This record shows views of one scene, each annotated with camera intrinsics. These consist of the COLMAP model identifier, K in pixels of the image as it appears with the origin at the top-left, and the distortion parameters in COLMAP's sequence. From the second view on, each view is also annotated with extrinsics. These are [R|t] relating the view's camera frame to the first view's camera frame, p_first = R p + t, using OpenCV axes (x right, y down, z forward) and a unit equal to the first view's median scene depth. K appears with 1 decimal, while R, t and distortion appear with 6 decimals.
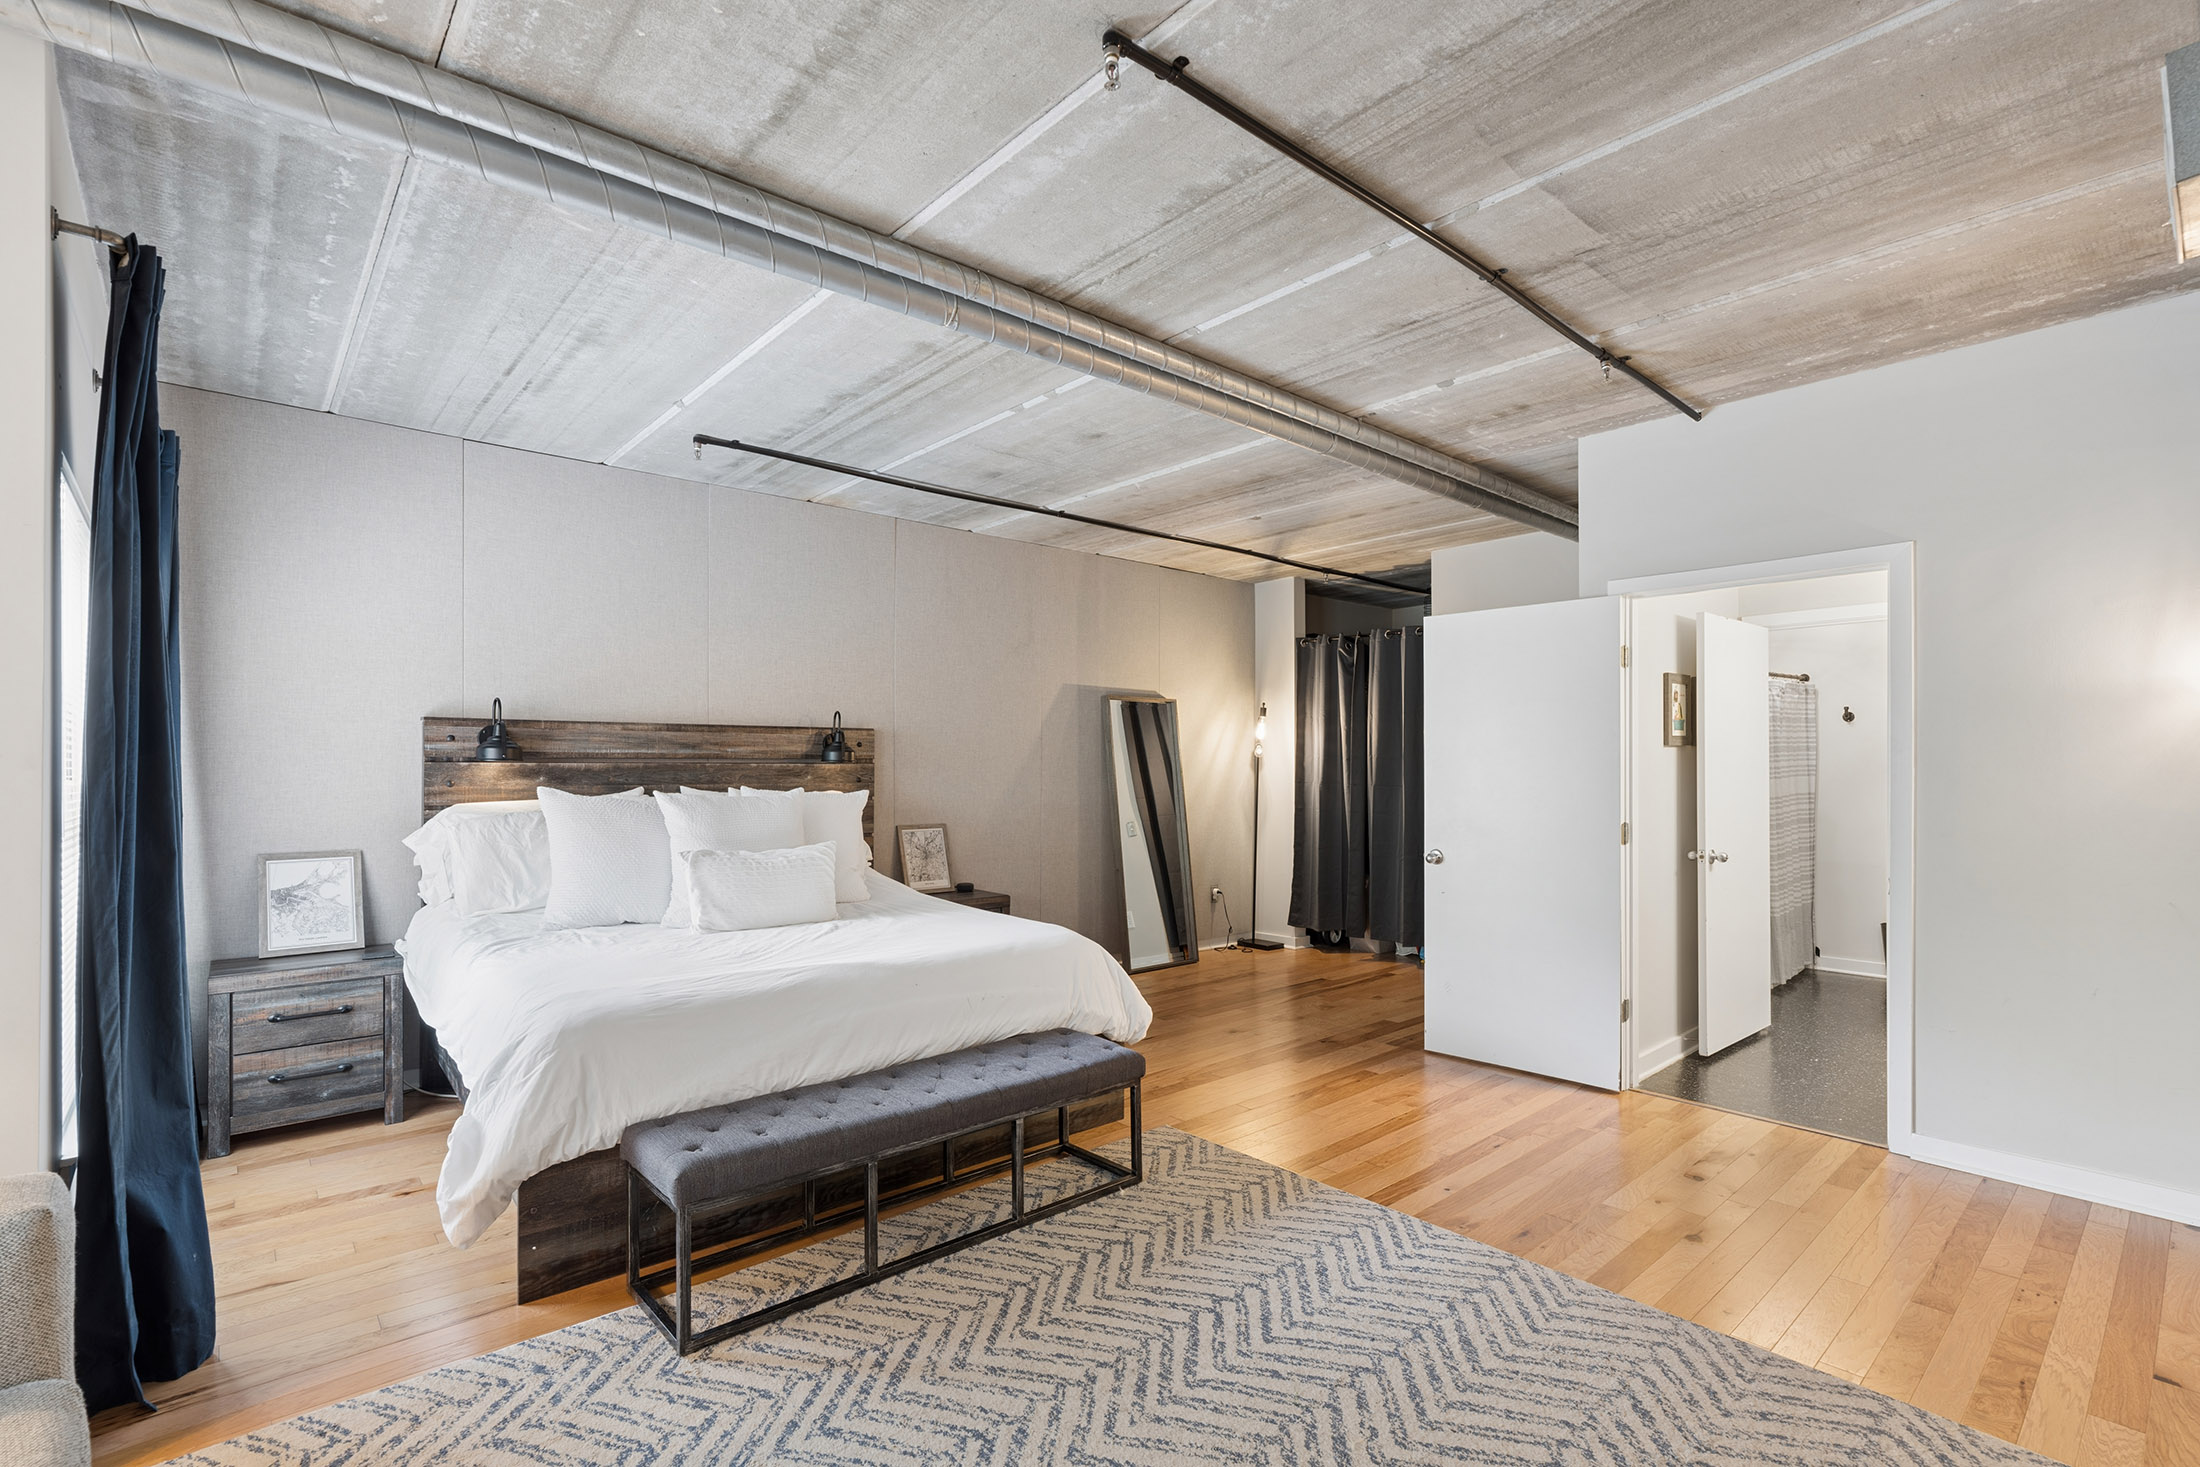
lens RADIAL K [[996.4, 0, 1096.1], [0, 996.4, 766.6], [0, 0, 1]] dist [-0.006763, 0.001707]
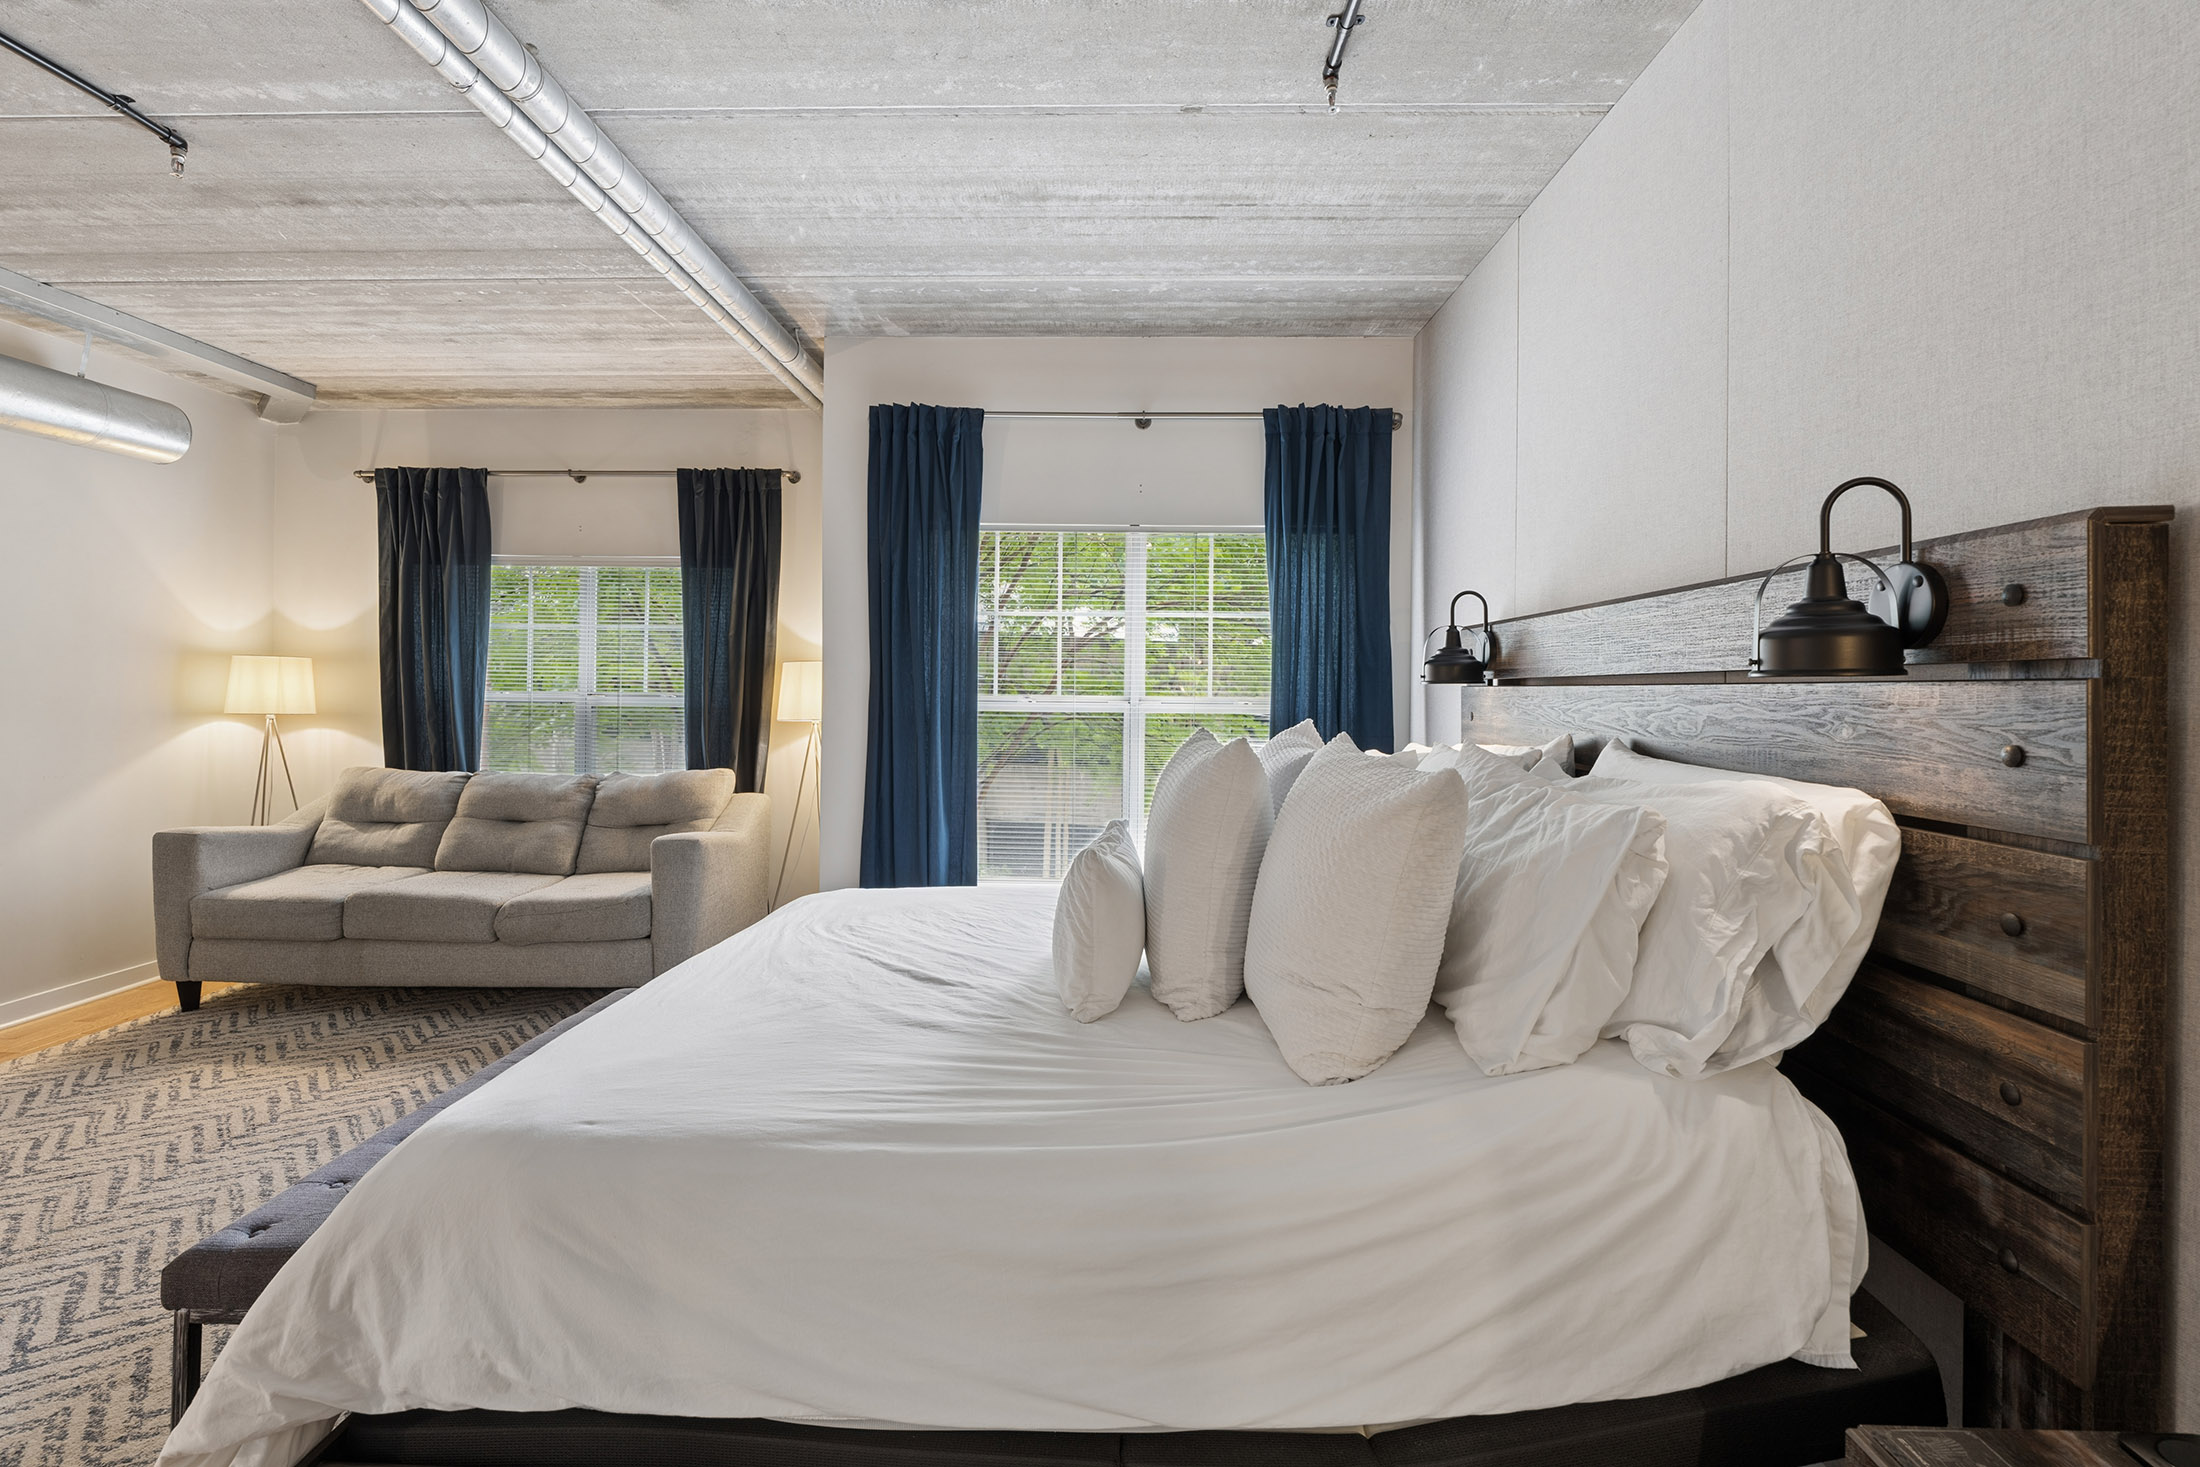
lens RADIAL K [[996.4, 0, 1078.3], [0, 996.4, 687.2], [0, 0, 1]] dist [-0.006763, 0.001707]
pose [[-0.672537, -0.005213, -0.740045, 0.122071], [-0.006791, 0.999977, -0.000872, 0.000562], [0.740032, 0.004440, -0.672557, 1.855410]]
